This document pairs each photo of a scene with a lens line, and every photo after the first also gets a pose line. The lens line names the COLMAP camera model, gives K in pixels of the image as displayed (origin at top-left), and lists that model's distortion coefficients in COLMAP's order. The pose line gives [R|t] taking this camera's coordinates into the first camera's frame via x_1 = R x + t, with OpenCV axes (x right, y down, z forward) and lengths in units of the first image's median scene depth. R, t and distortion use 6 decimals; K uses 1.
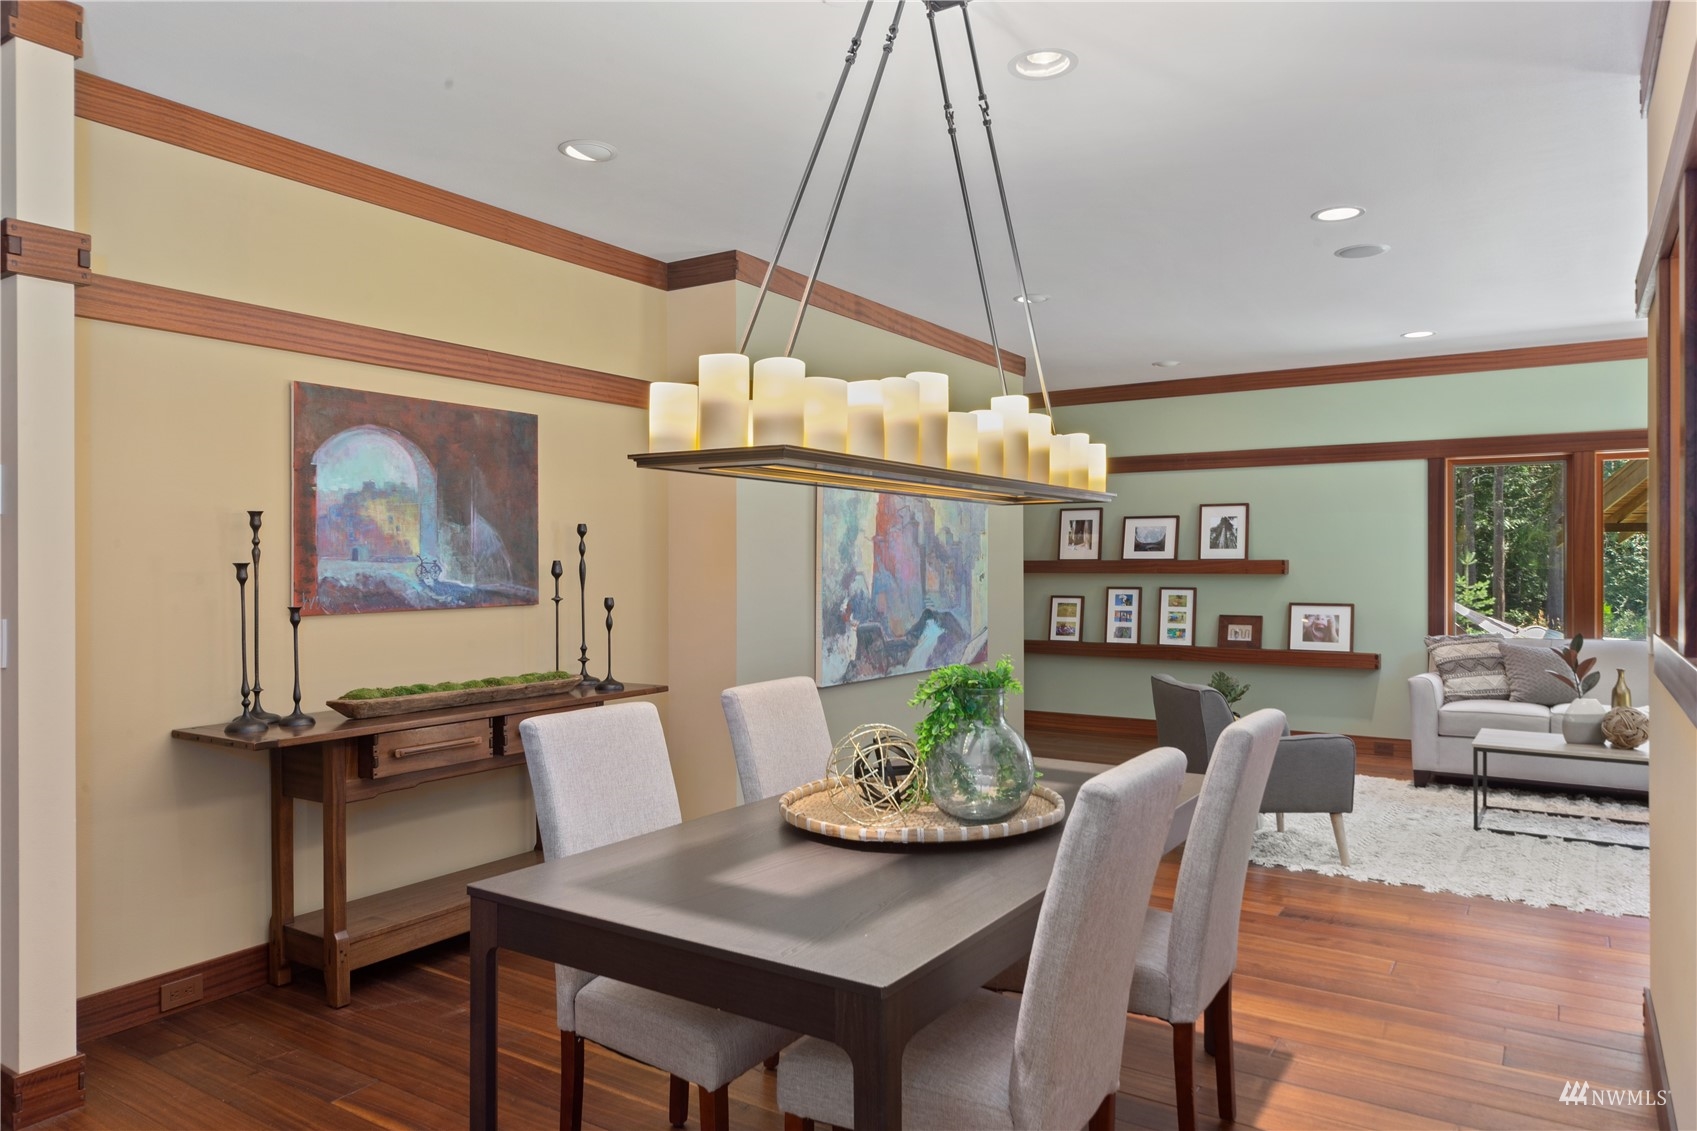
lens RADIAL K [[1124.5, 0, 864.1], [0, 1124.5, 569.2], [0, 0, 1]] dist [0.007408, 0.004146]
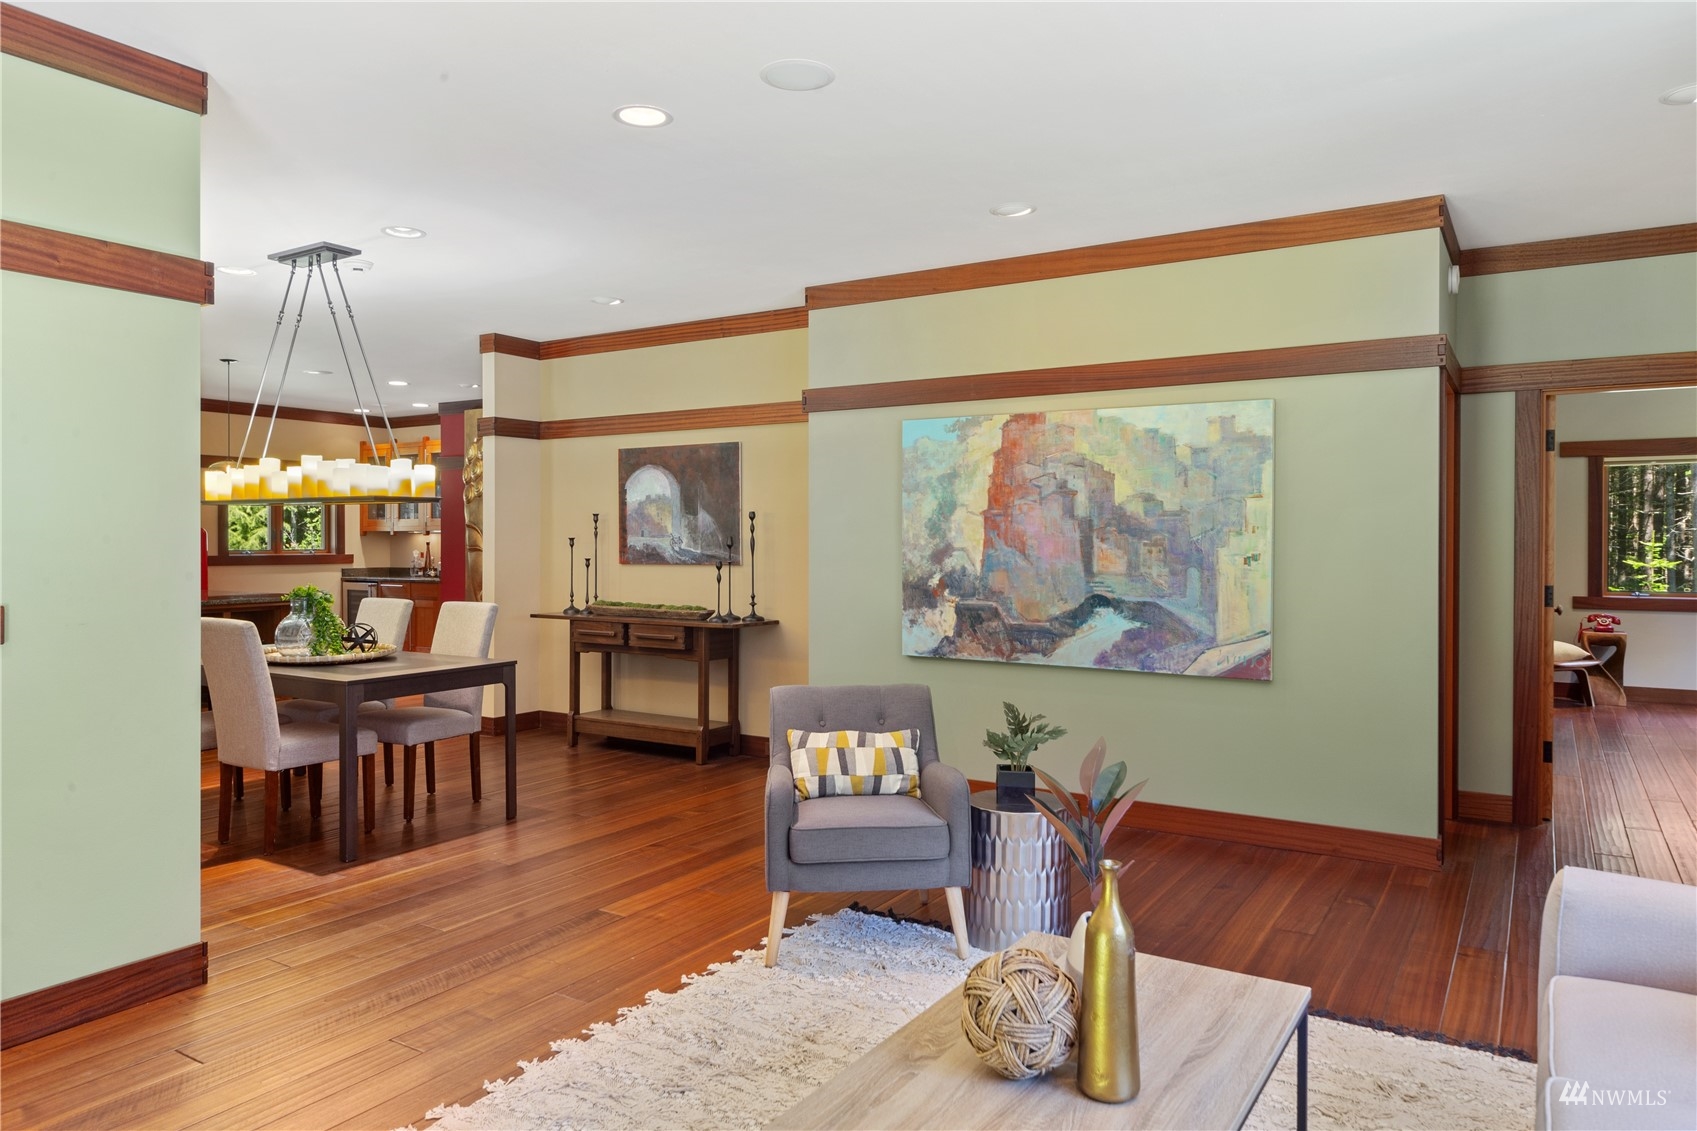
lens RADIAL K [[1124.5, 0, 847.8], [0, 1124.5, 549.0], [0, 0, 1]] dist [0.007408, 0.004146]
pose [[-0.004644, 0.010047, -0.999939, 1.012252], [-0.006927, 0.999925, 0.010079, -0.005880], [0.999965, 0.006973, -0.004574, 0.937655]]
